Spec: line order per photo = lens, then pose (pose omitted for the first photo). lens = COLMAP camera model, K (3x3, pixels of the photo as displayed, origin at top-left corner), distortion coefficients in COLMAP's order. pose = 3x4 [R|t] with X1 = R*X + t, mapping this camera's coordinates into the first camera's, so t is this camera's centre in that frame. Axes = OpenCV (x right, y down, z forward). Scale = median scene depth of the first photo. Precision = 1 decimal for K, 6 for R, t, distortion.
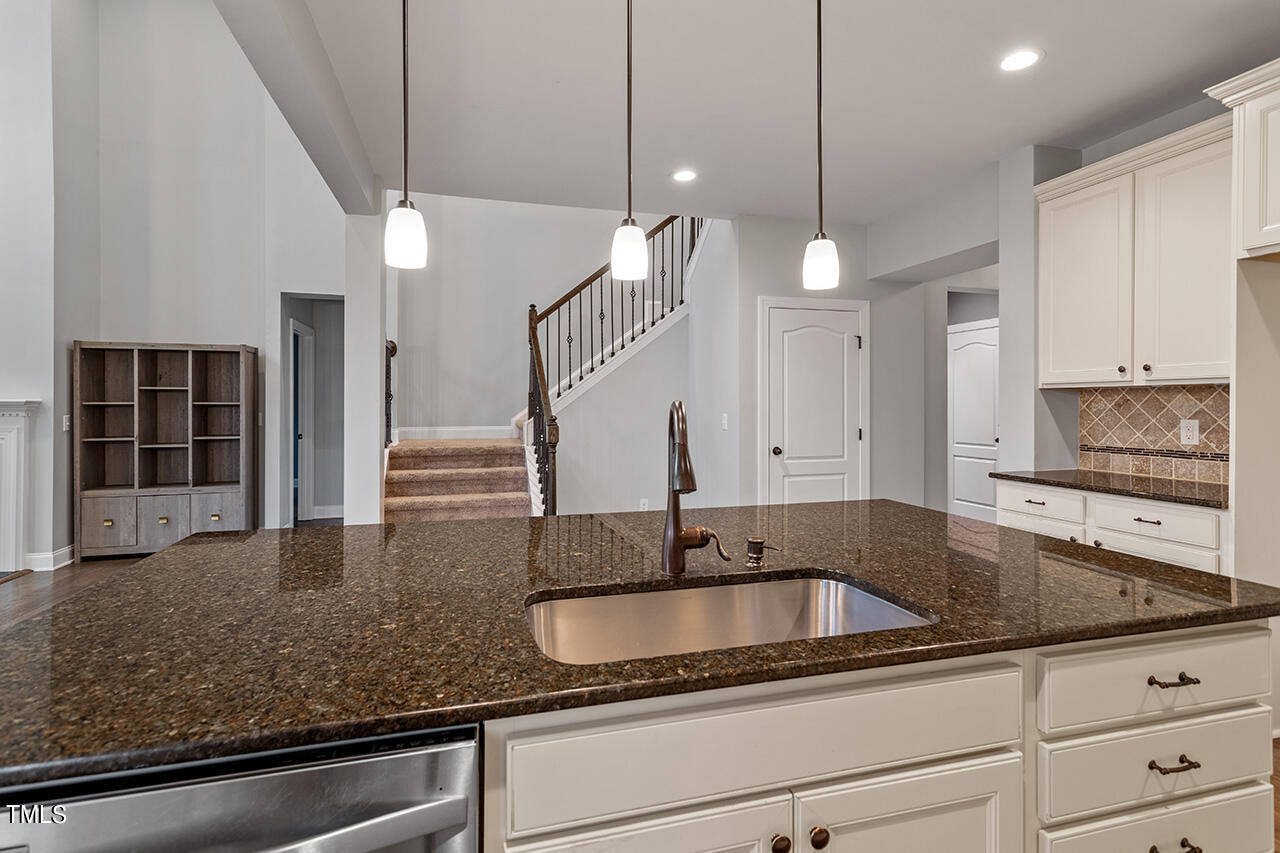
lens RADIAL K [[624.4, 0, 633.0], [0, 624.4, 404.6], [0, 0, 1]] dist [0.003136, 0.000778]
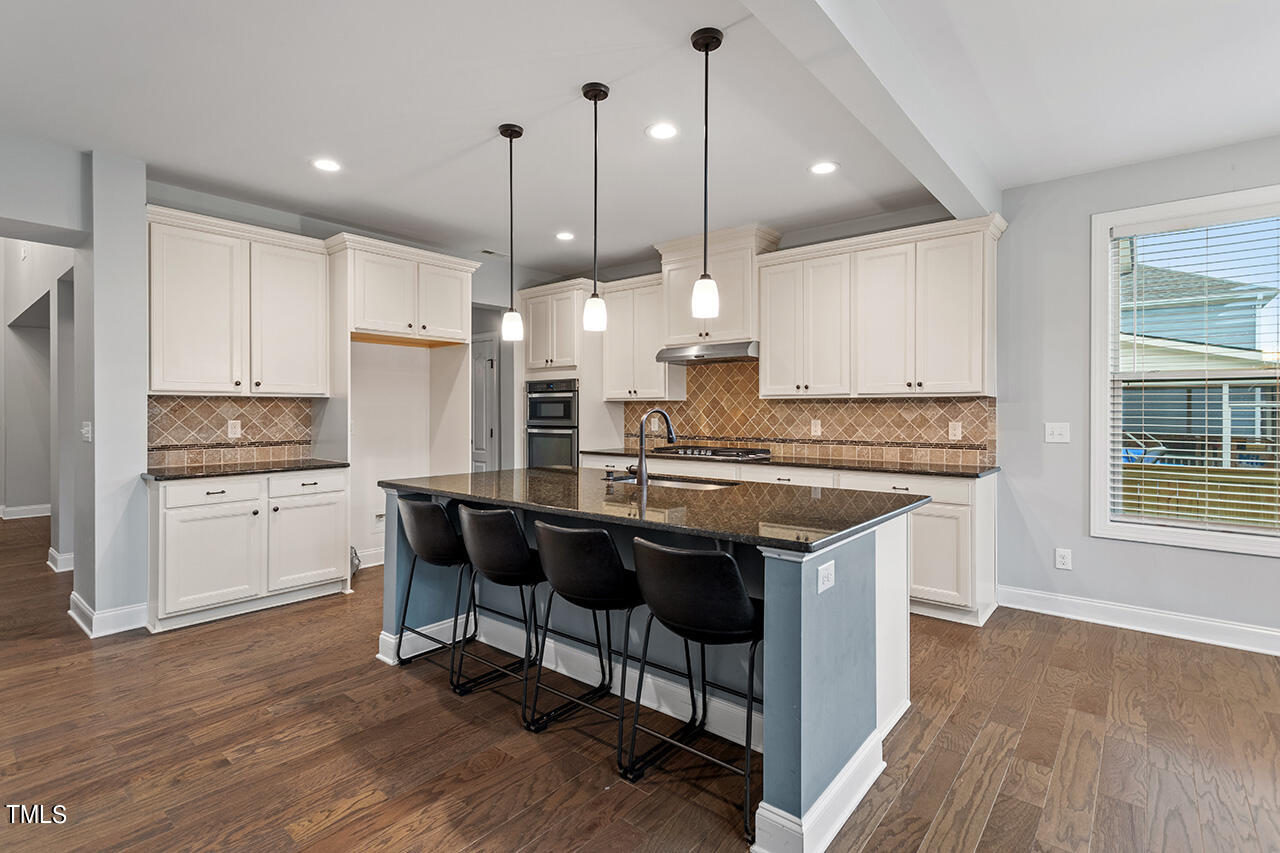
lens RADIAL K [[610.8, 0, 635.2], [0, 610.8, 409.0], [0, 0, 1]] dist [0.007944, 0.000422]
pose [[-0.572784, 0.003051, 0.819701, -0.465194], [0.002535, 0.999995, -0.001951, 0.001848], [-0.819703, 0.000960, -0.572789, 0.623385]]
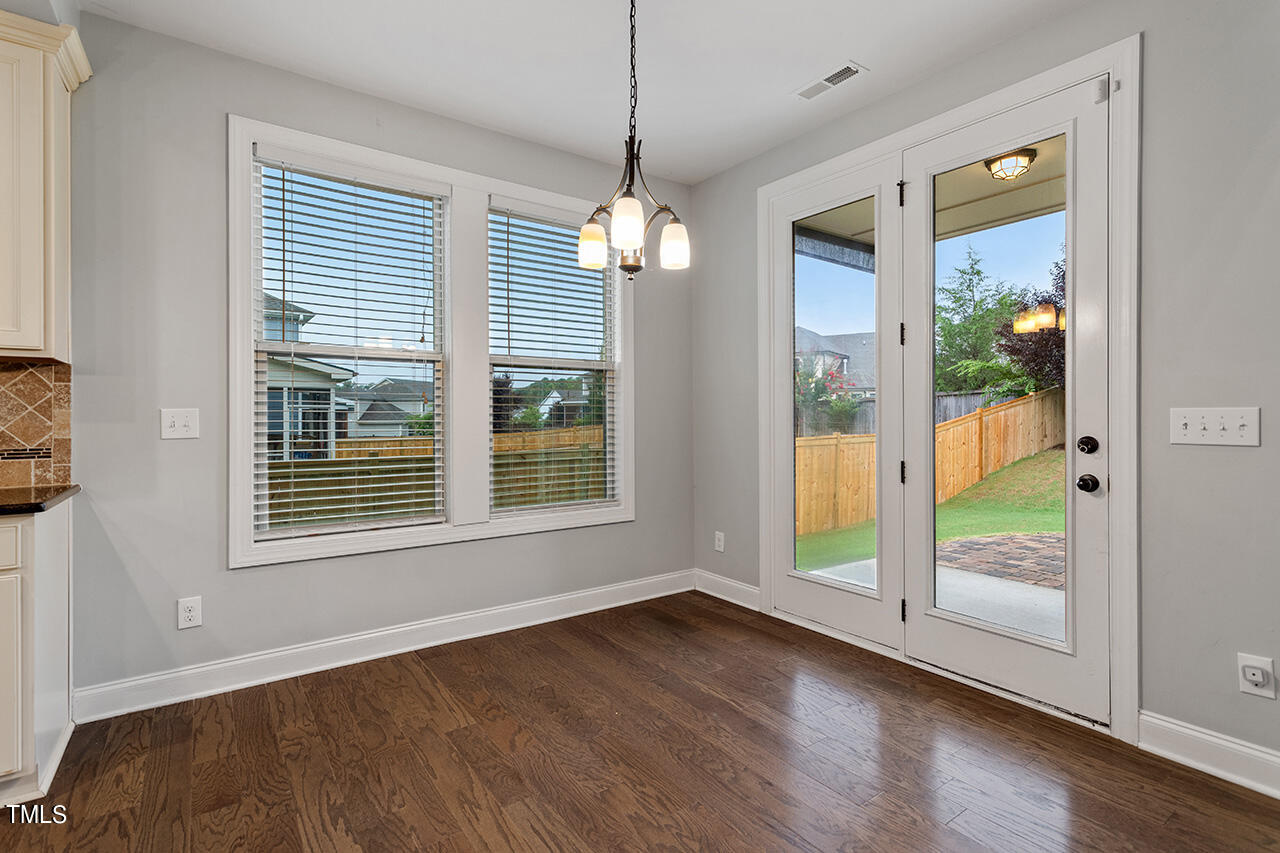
lens RADIAL K [[609.3, 0, 635.6], [0, 609.3, 415.7], [0, 0, 1]] dist [0.004853, 0.000632]
pose [[-0.938009, 0.002521, -0.346601, -0.320965], [0.000997, 0.999989, 0.004574, 0.022245], [0.346608, 0.003944, -0.938002, 0.362764]]
